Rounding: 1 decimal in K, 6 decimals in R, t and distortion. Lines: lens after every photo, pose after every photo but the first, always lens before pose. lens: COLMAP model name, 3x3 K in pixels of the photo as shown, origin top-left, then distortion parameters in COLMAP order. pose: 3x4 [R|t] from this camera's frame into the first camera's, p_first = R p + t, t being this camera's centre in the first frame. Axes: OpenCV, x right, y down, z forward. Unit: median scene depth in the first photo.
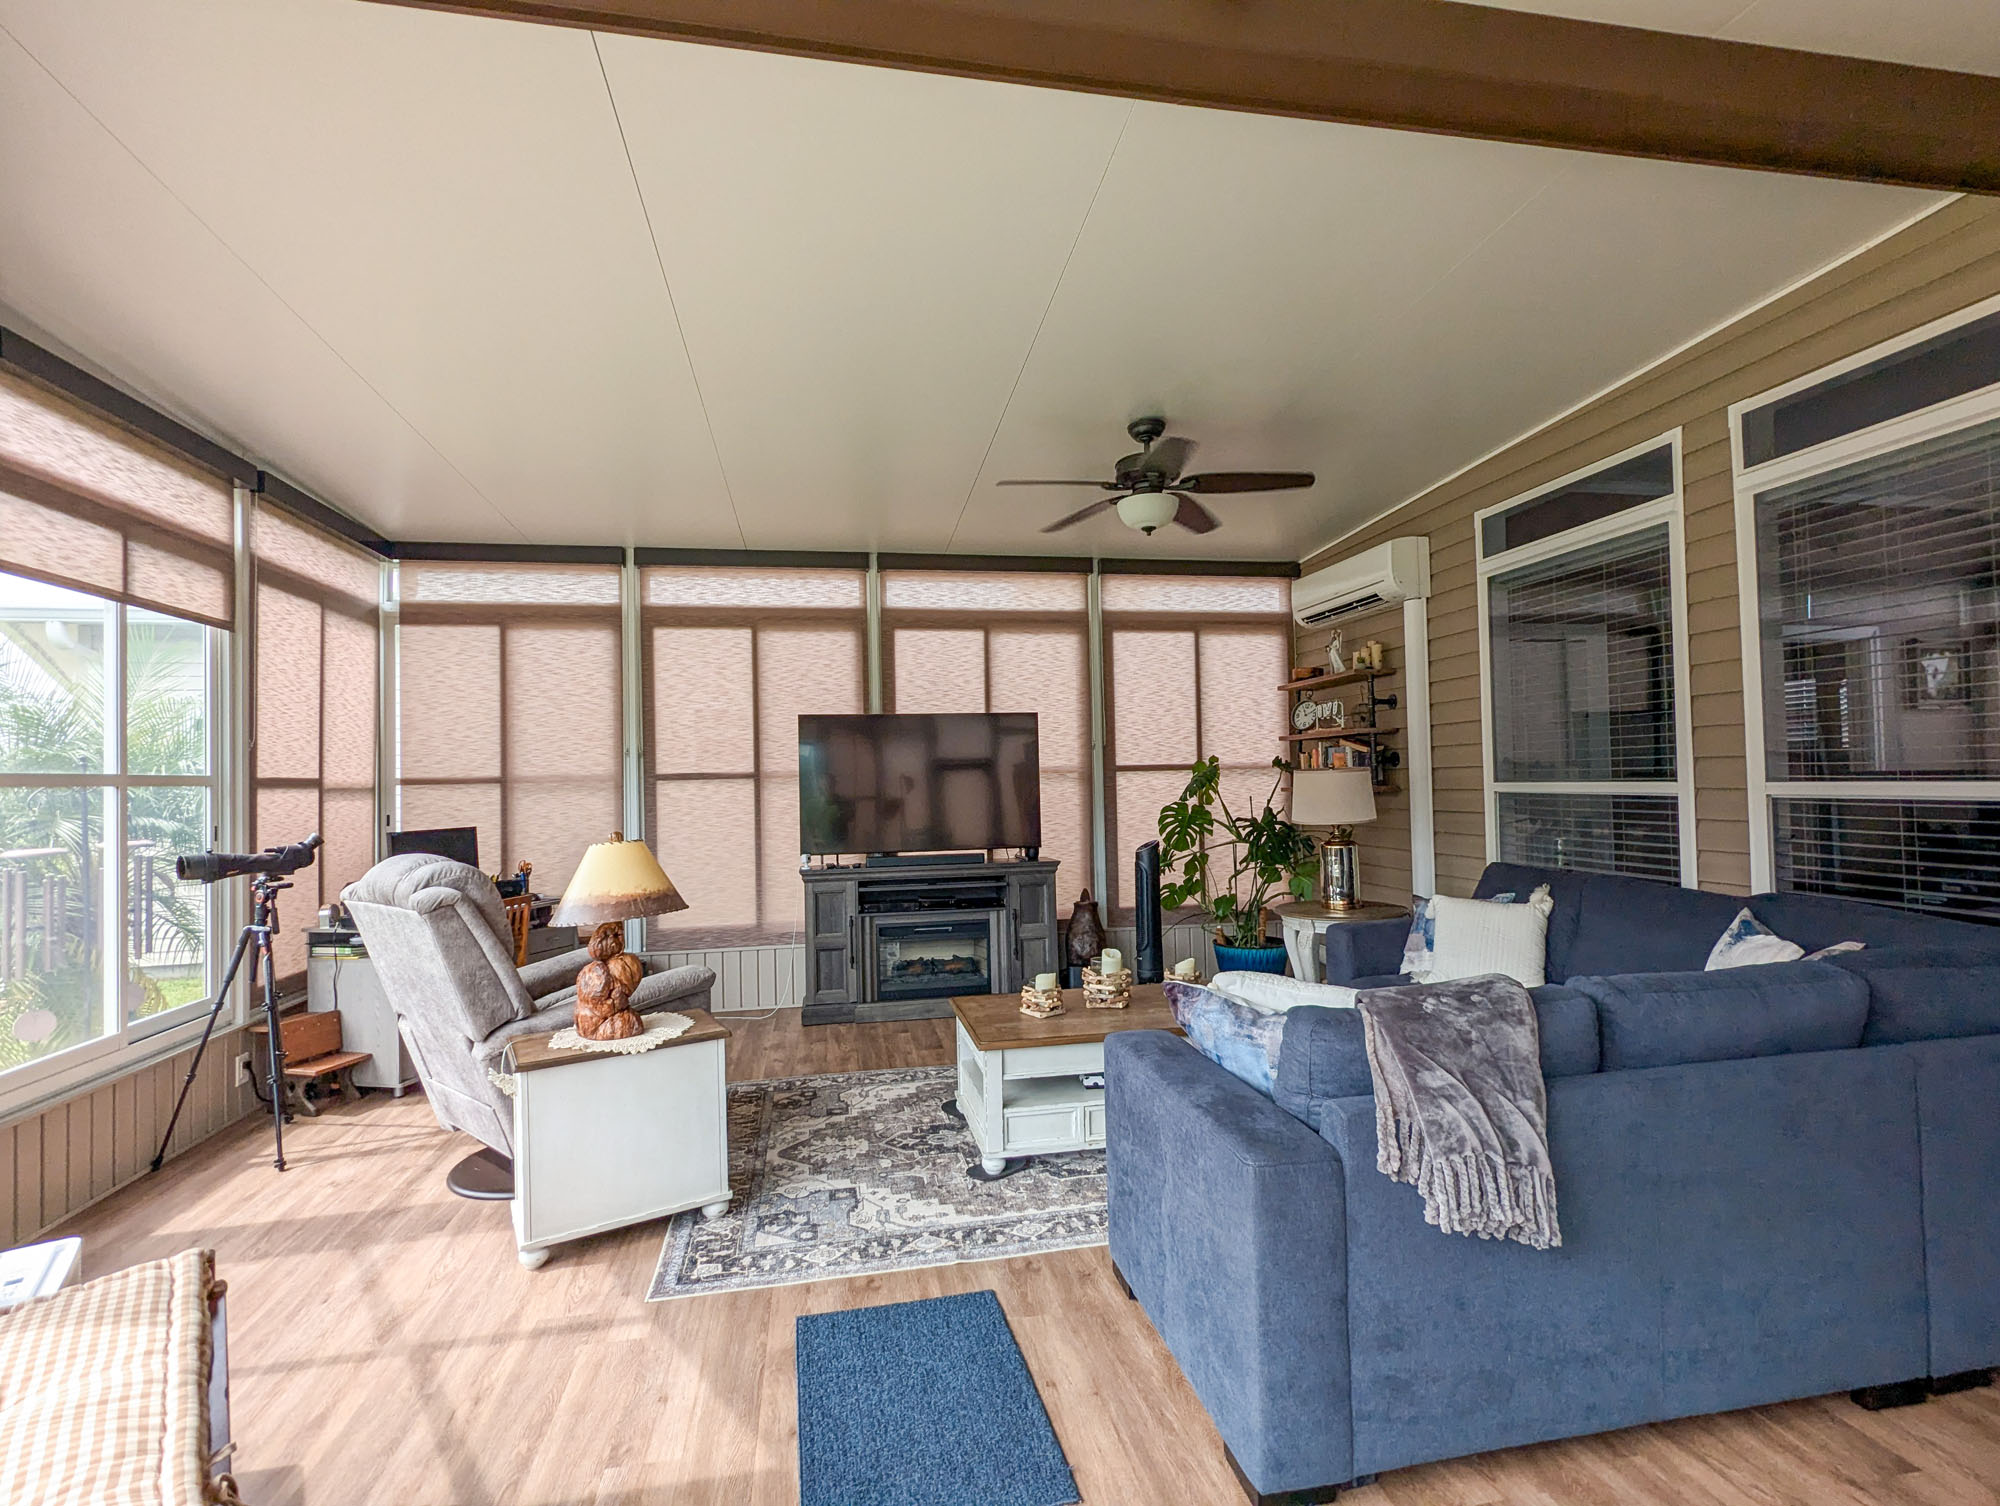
lens RADIAL K [[948.1, 0, 1001.5], [0, 948.1, 758.5], [0, 0, 1]] dist [-0.001576, 0.001481]
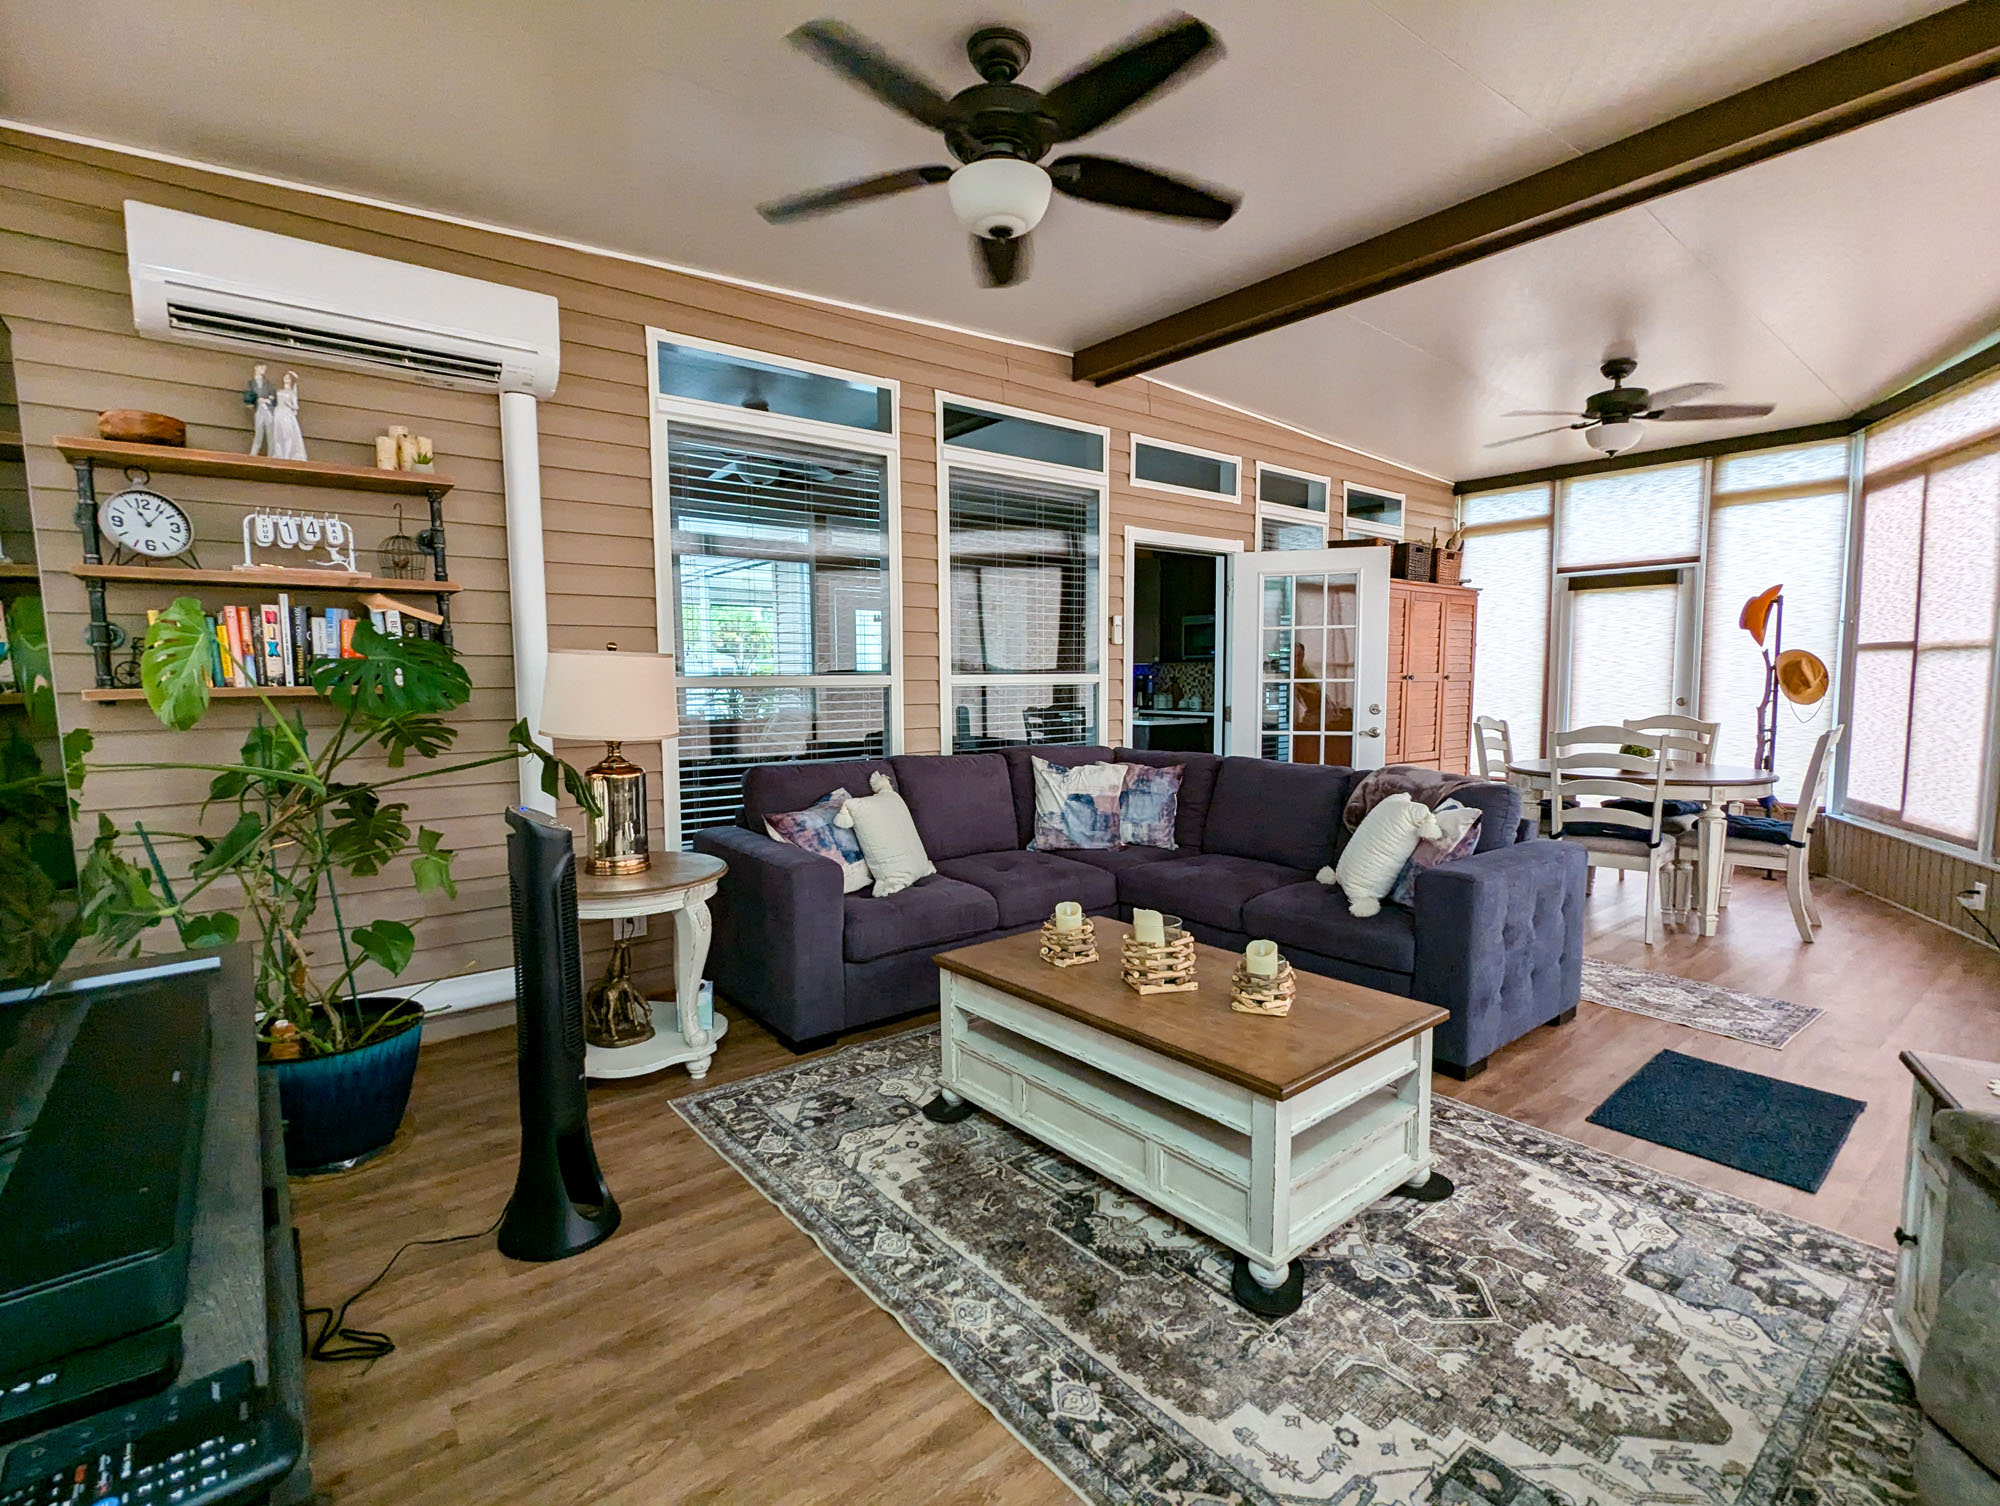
lens RADIAL K [[950.1, 0, 1004.0], [0, 950.1, 757.1], [0, 0, 1]] dist [0.001482, 0.000385]
pose [[-0.475299, -0.052324, 0.878267, -0.364363], [-0.003715, 0.998341, 0.057467, 0.049464], [-0.879816, 0.024051, -0.474705, 1.212423]]
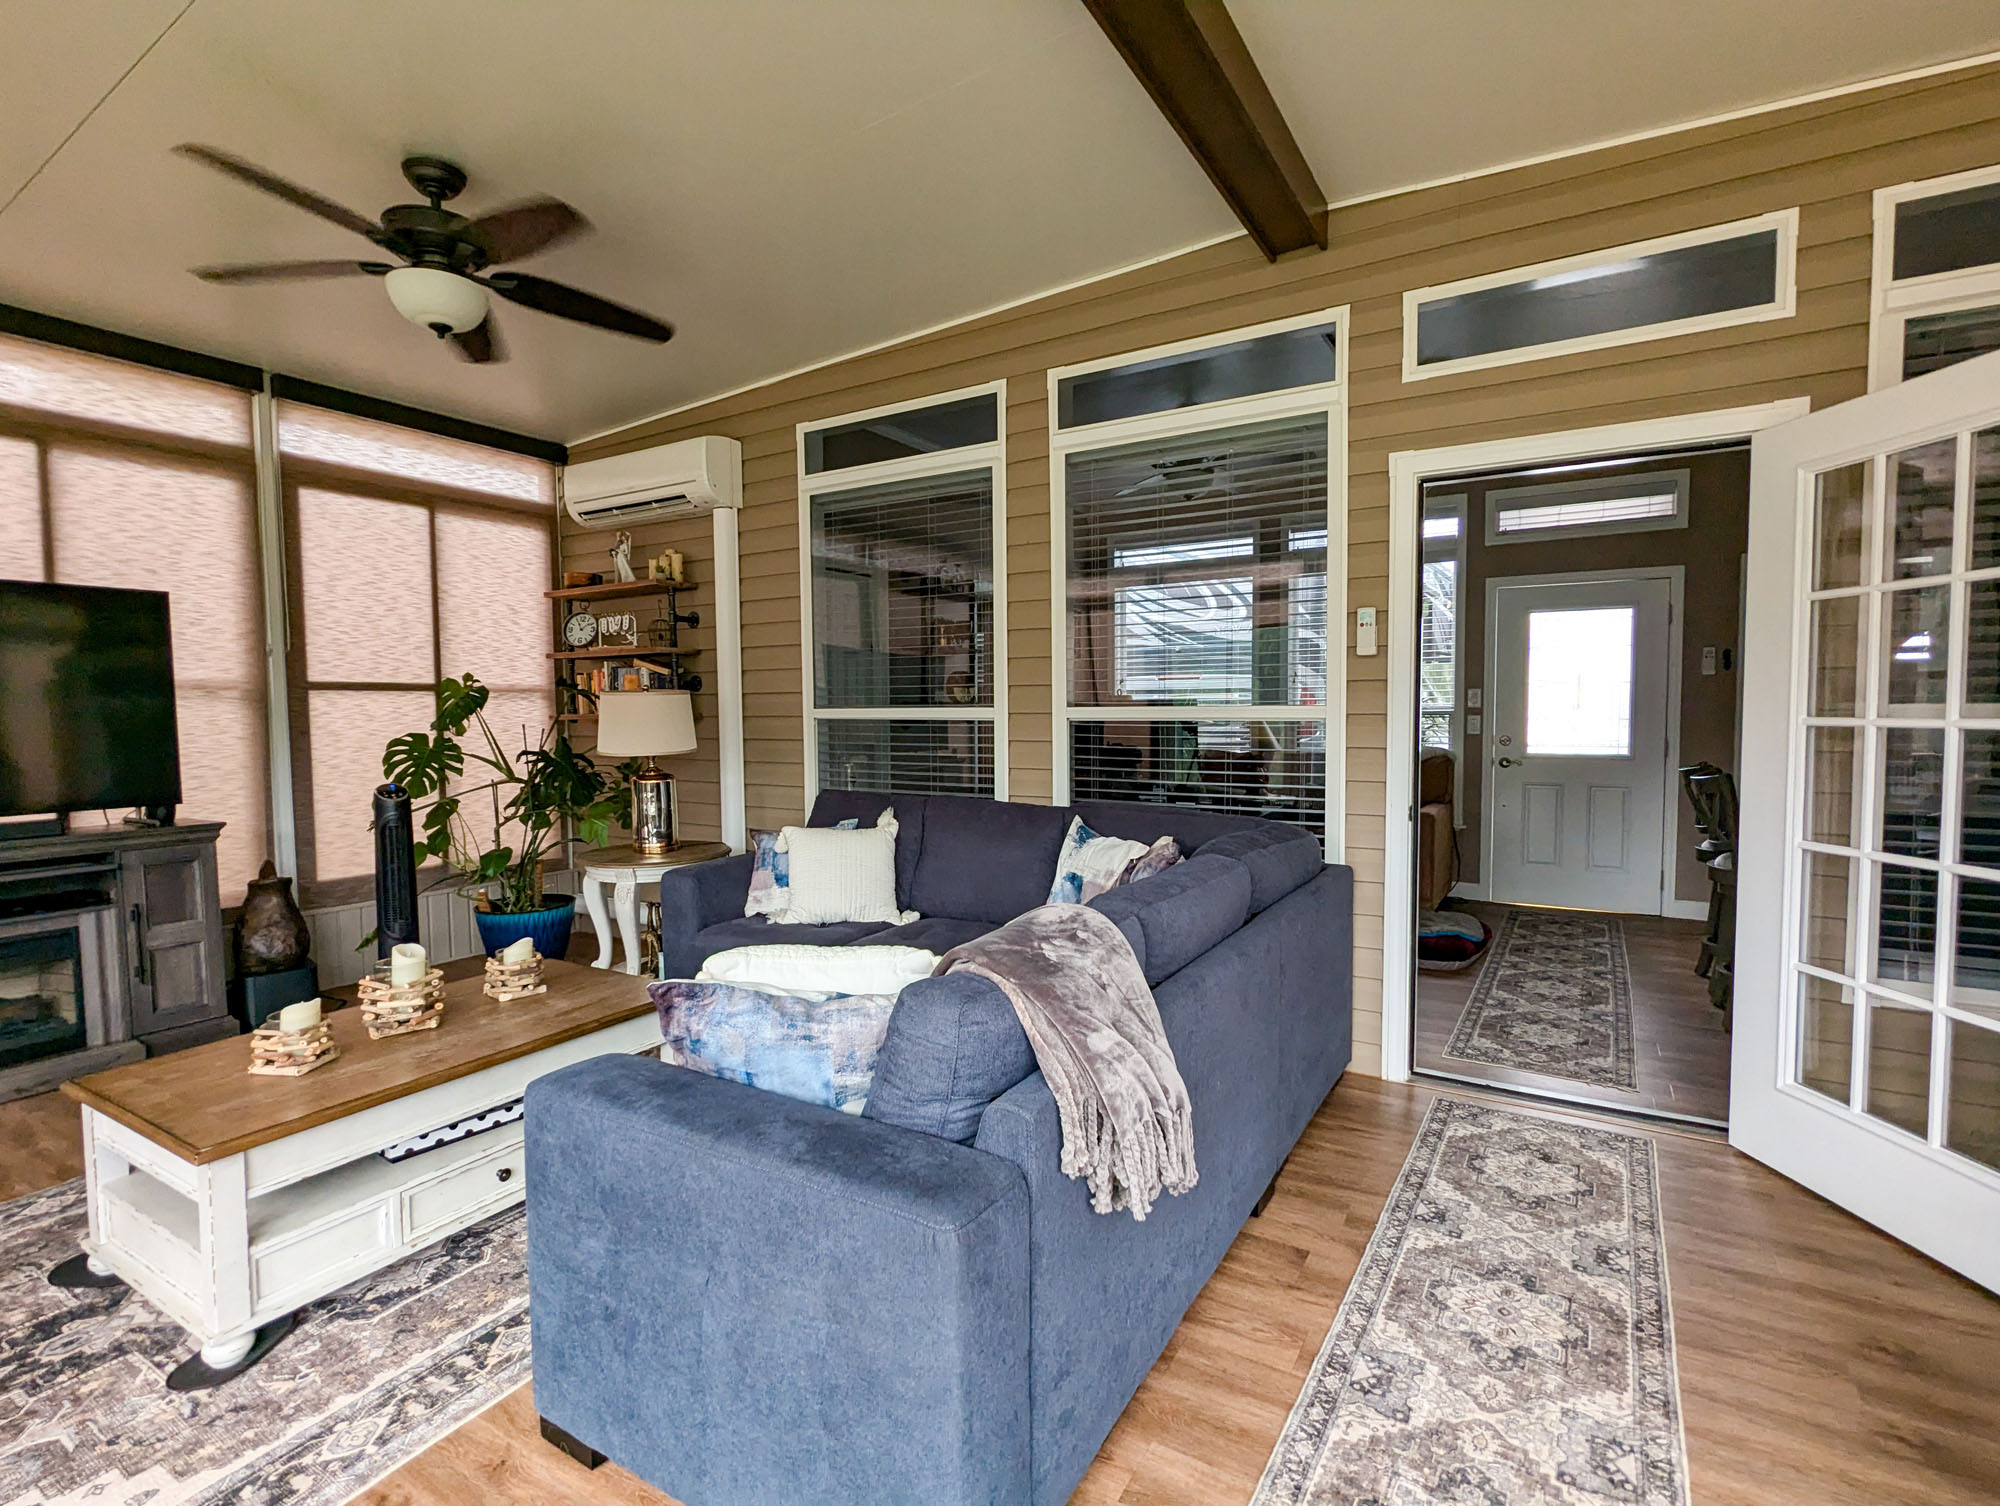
lens RADIAL K [[948.1, 0, 1001.5], [0, 948.1, 758.5], [0, 0, 1]] dist [-0.001576, 0.001481]
pose [[0.667939, -0.024741, 0.743805, -0.085690], [-0.023924, 0.998217, 0.054687, 0.019701], [-0.743831, -0.054323, 0.666156, 0.212369]]
